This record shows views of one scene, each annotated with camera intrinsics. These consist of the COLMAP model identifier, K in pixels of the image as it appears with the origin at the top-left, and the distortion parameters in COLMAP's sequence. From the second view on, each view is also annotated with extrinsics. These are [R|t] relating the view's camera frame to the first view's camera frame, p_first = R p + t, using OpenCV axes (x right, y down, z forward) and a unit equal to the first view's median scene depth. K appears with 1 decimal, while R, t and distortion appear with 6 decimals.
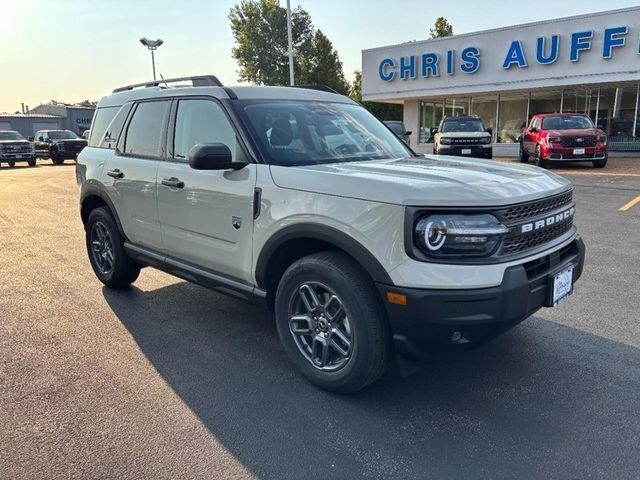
lens RADIAL K [[484.1, 0, 310.0], [0, 484.1, 240.9], [0, 0, 1]] dist [0.008275, 0.001400]
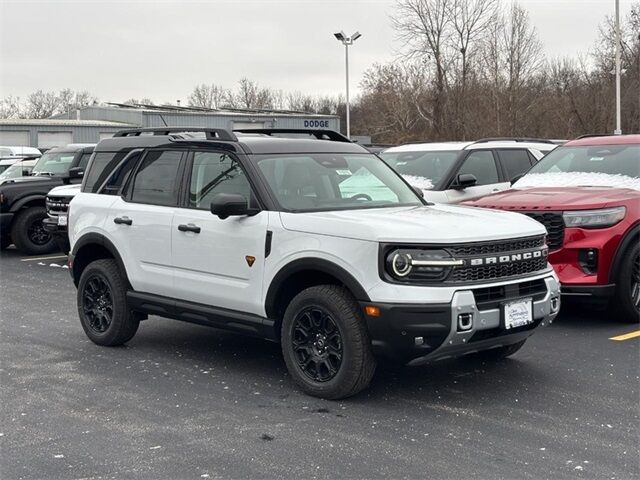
lens RADIAL K [[983.5, 0, 320.0], [0, 983.5, 240.0], [0, 0, 1]] dist [-0.027854, -0.017147]
pose [[0.999234, 0.011733, -0.037345, 0.107320], [-0.016705, 0.990602, -0.135749, 0.238704], [0.035401, 0.136269, 0.990039, -1.387895]]
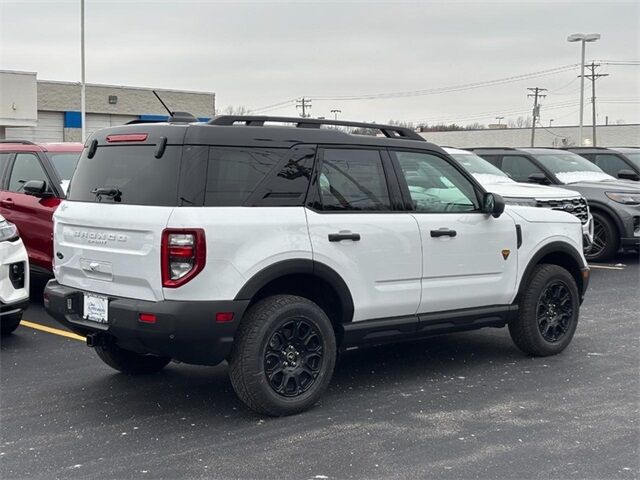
lens RADIAL K [[983.5, 0, 320.0], [0, 983.5, 240.0], [0, 0, 1]] dist [-0.027854, -0.017147]
pose [[0.081188, -0.062420, 0.994742, -2.836290], [0.212353, 0.976205, 0.043925, -0.302337], [-0.973815, 0.207670, 0.092511, 1.286467]]
